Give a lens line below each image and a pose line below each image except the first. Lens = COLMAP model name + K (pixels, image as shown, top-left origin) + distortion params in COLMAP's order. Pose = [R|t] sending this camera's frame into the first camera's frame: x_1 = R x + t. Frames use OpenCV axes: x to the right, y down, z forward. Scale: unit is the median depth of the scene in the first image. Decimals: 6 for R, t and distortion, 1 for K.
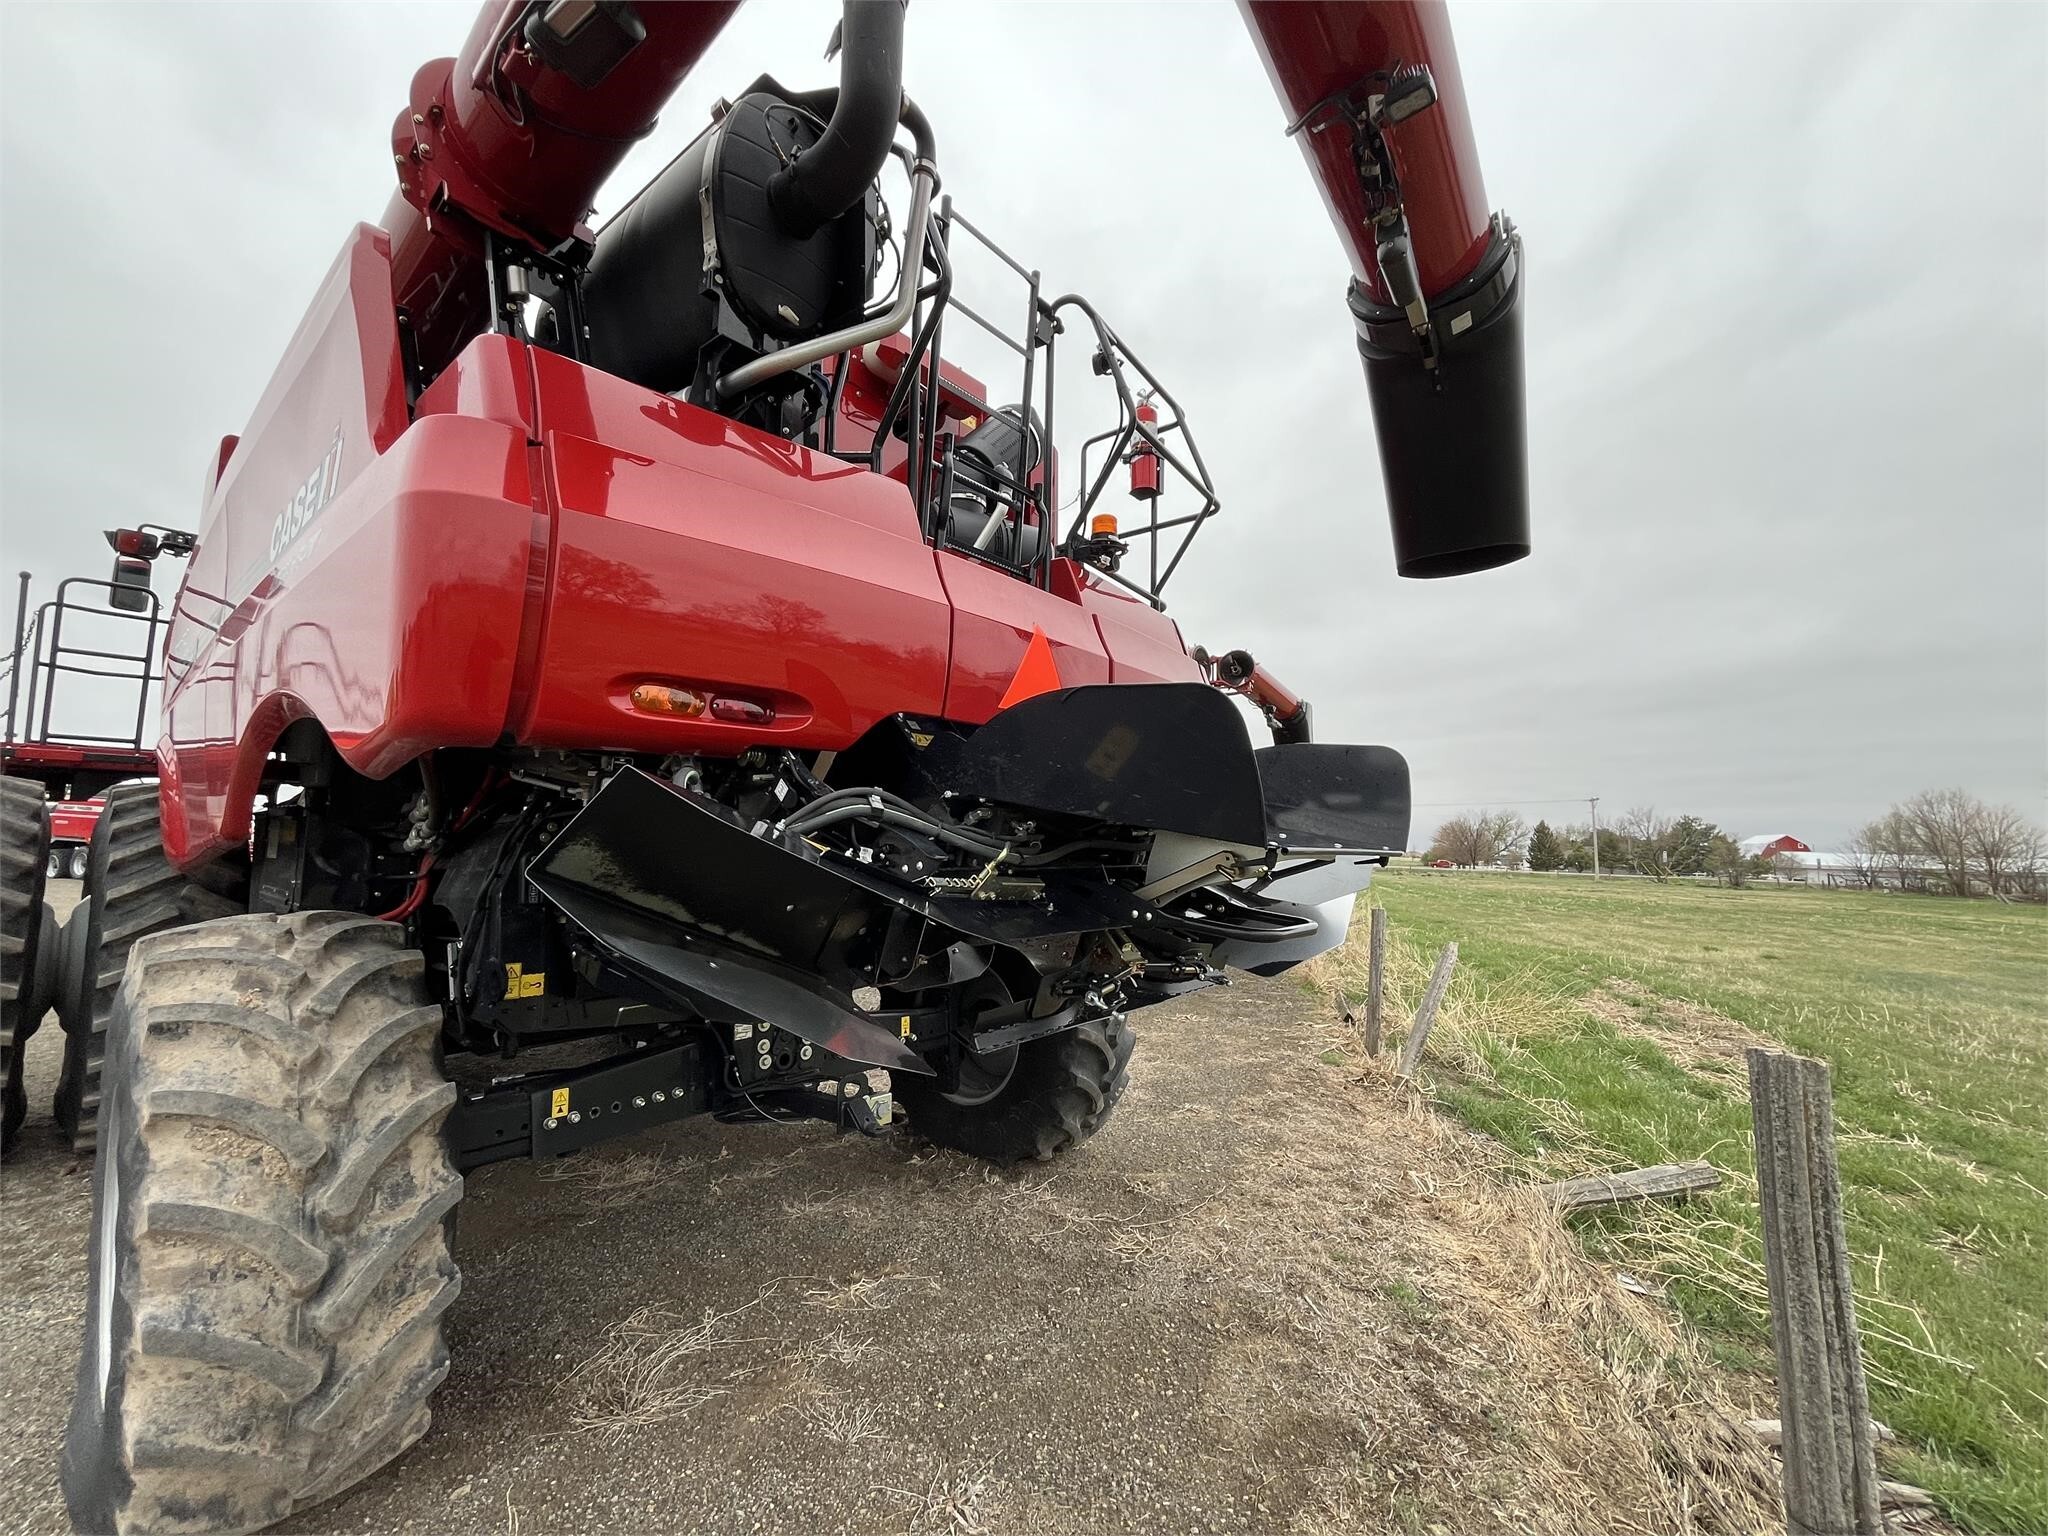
lens RADIAL K [[858.3, 0, 1024.0], [0, 858.3, 768.0], [0, 0, 1]] dist [-0.004511, -0.000742]
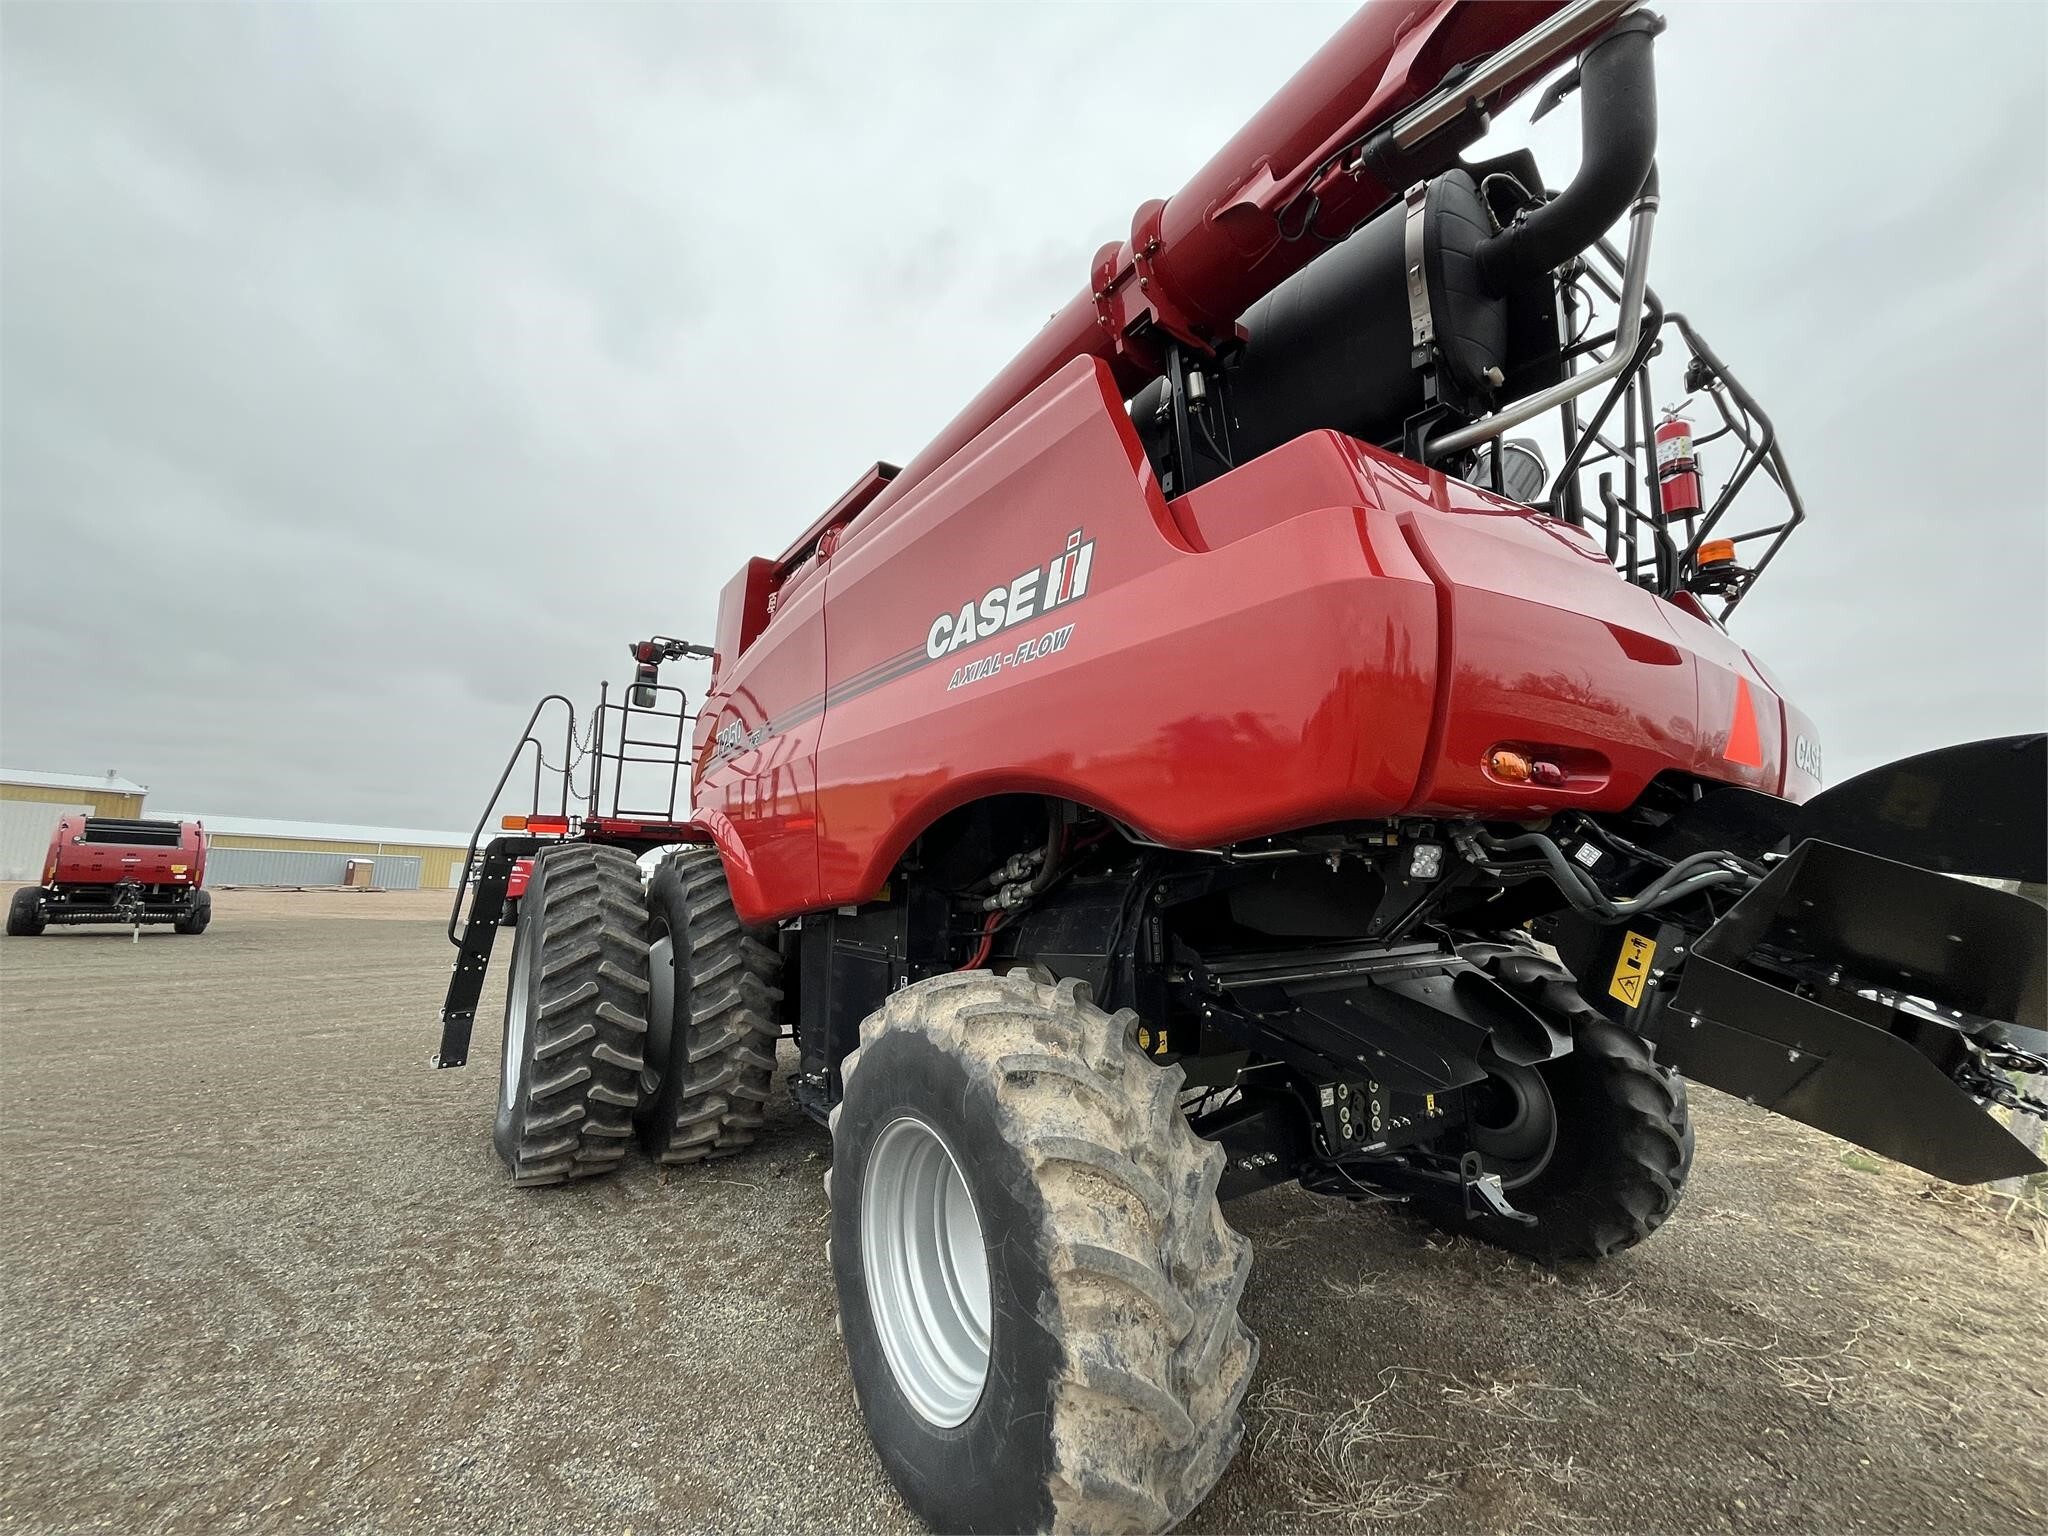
lens RADIAL K [[858.4, 0, 1021.4], [0, 858.4, 766.9], [0, 0, 1]] dist [-0.002414, -0.000810]
pose [[0.962449, -0.040157, -0.268478, -0.586371], [0.023762, 0.997665, -0.064038, -0.022901], [0.270422, 0.055254, 0.961155, -0.084140]]
